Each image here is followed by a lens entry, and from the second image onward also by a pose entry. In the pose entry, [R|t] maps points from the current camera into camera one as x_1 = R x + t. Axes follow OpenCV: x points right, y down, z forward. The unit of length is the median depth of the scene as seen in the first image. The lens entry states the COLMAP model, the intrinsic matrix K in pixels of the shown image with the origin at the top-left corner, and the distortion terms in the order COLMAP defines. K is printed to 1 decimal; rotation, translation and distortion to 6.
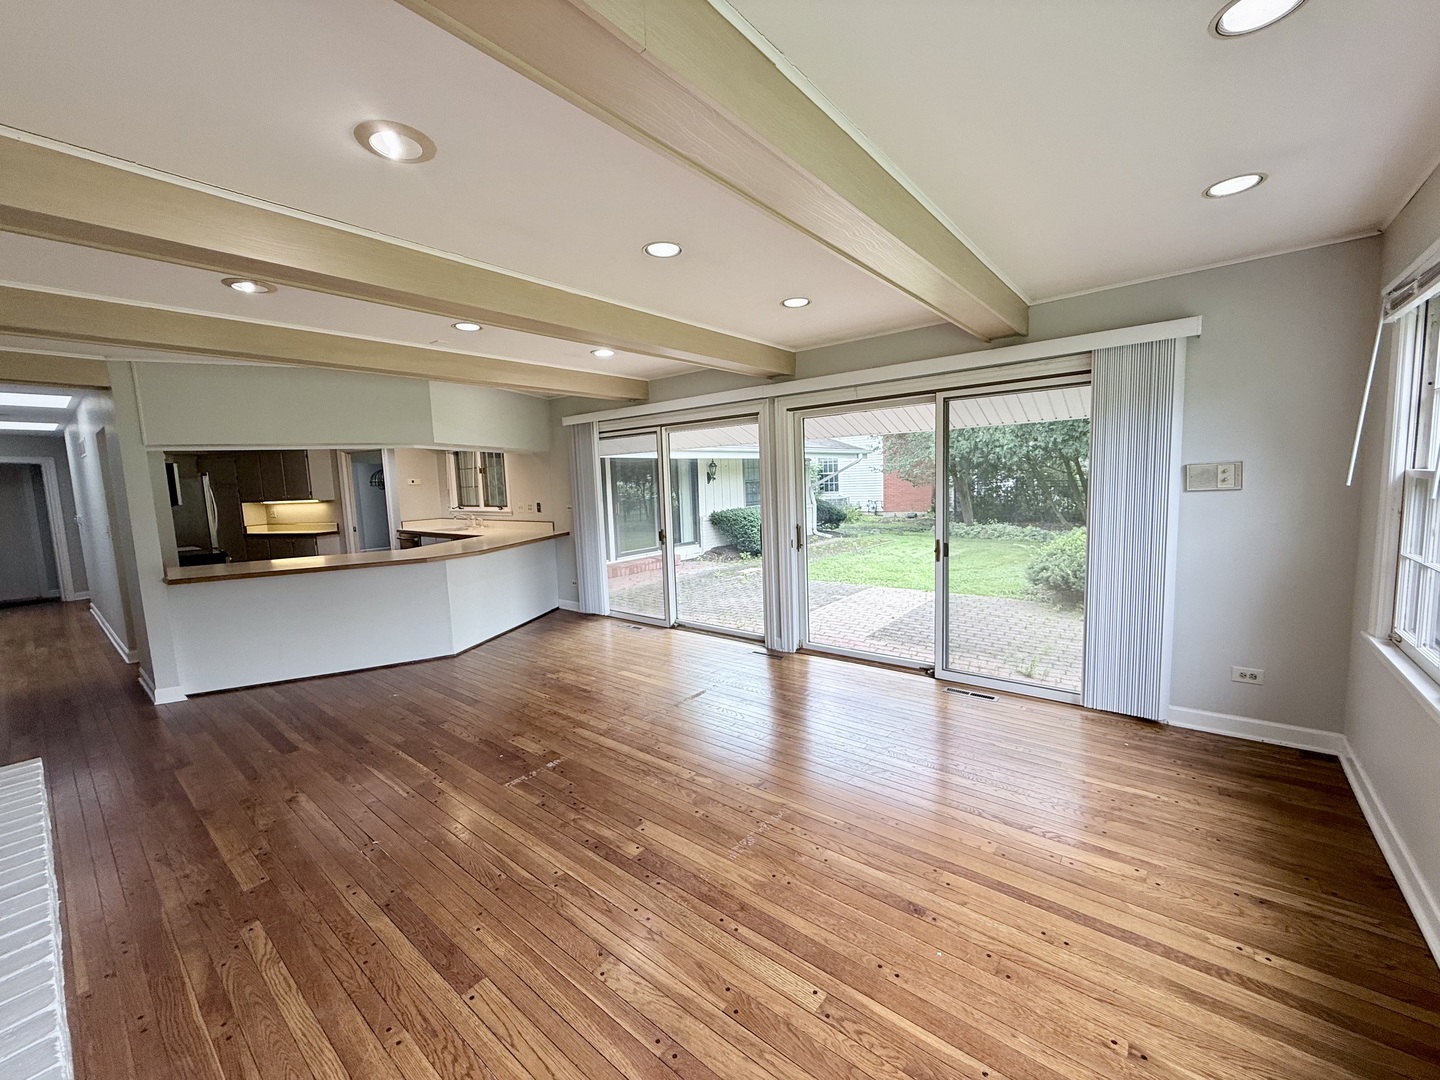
lens RADIAL K [[574.1, 0, 717.5], [0, 574.1, 542.2], [0, 0, 1]] dist [0.001404, -0.000707]
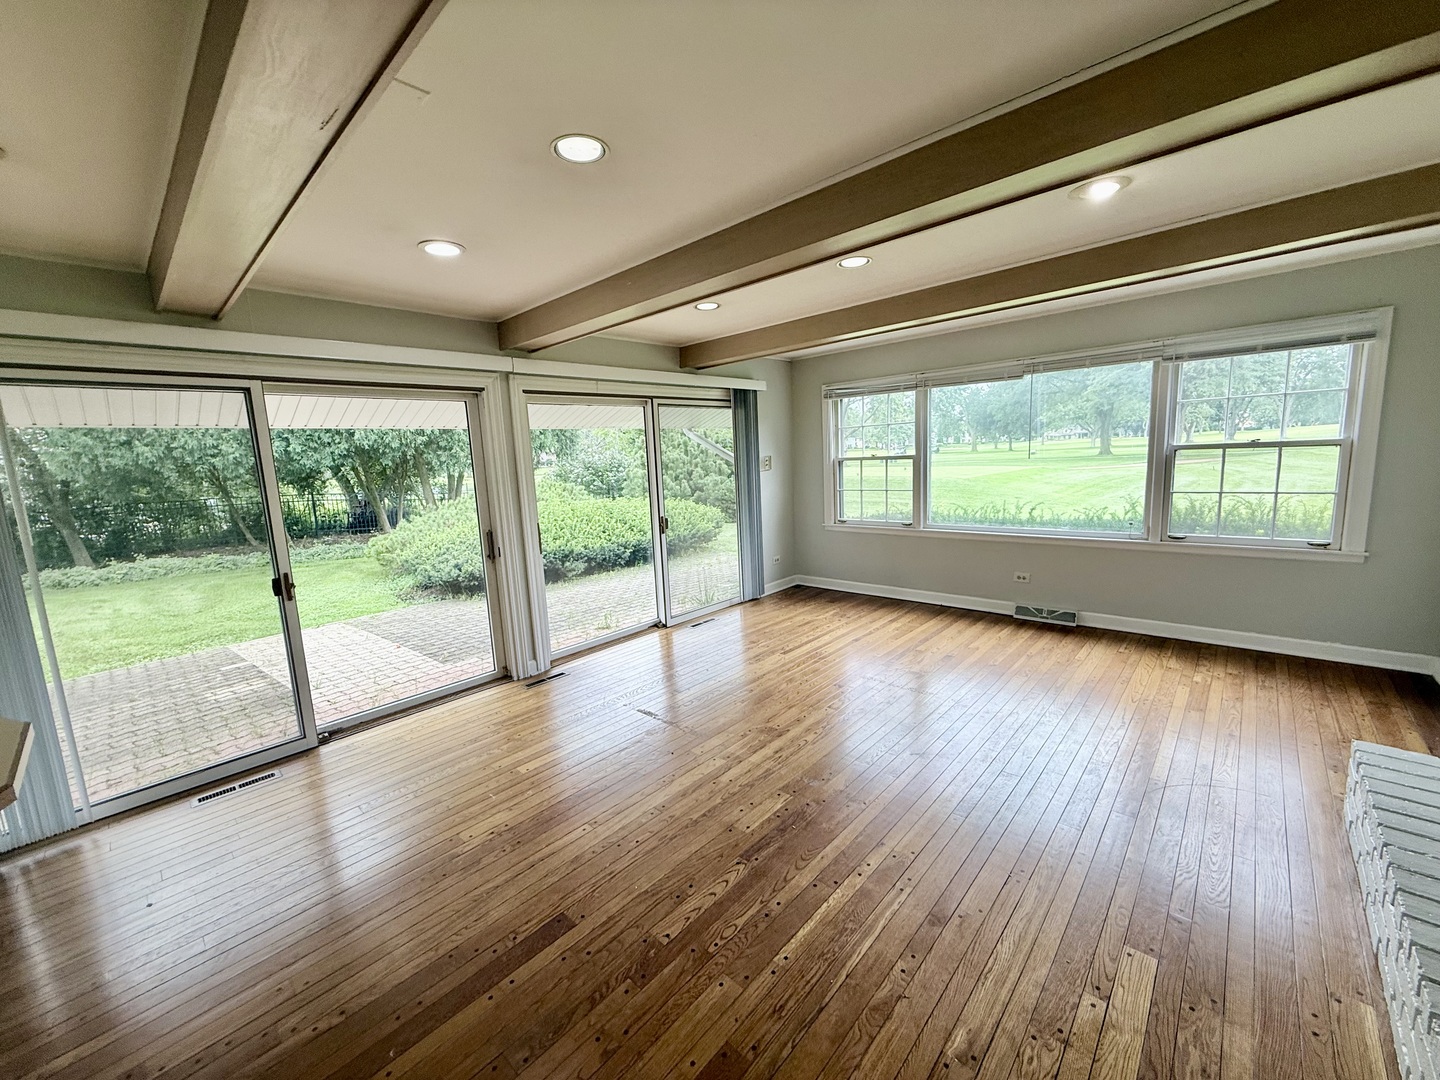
lens RADIAL K [[574.1, 0, 717.1], [0, 574.1, 537.8], [0, 0, 1]] dist [0.001404, -0.000707]
pose [[0.063522, -0.108723, 0.992040, -0.615755], [0.157521, 0.982680, 0.097611, -0.044281], [-0.985471, 0.150066, 0.079548, 0.565947]]
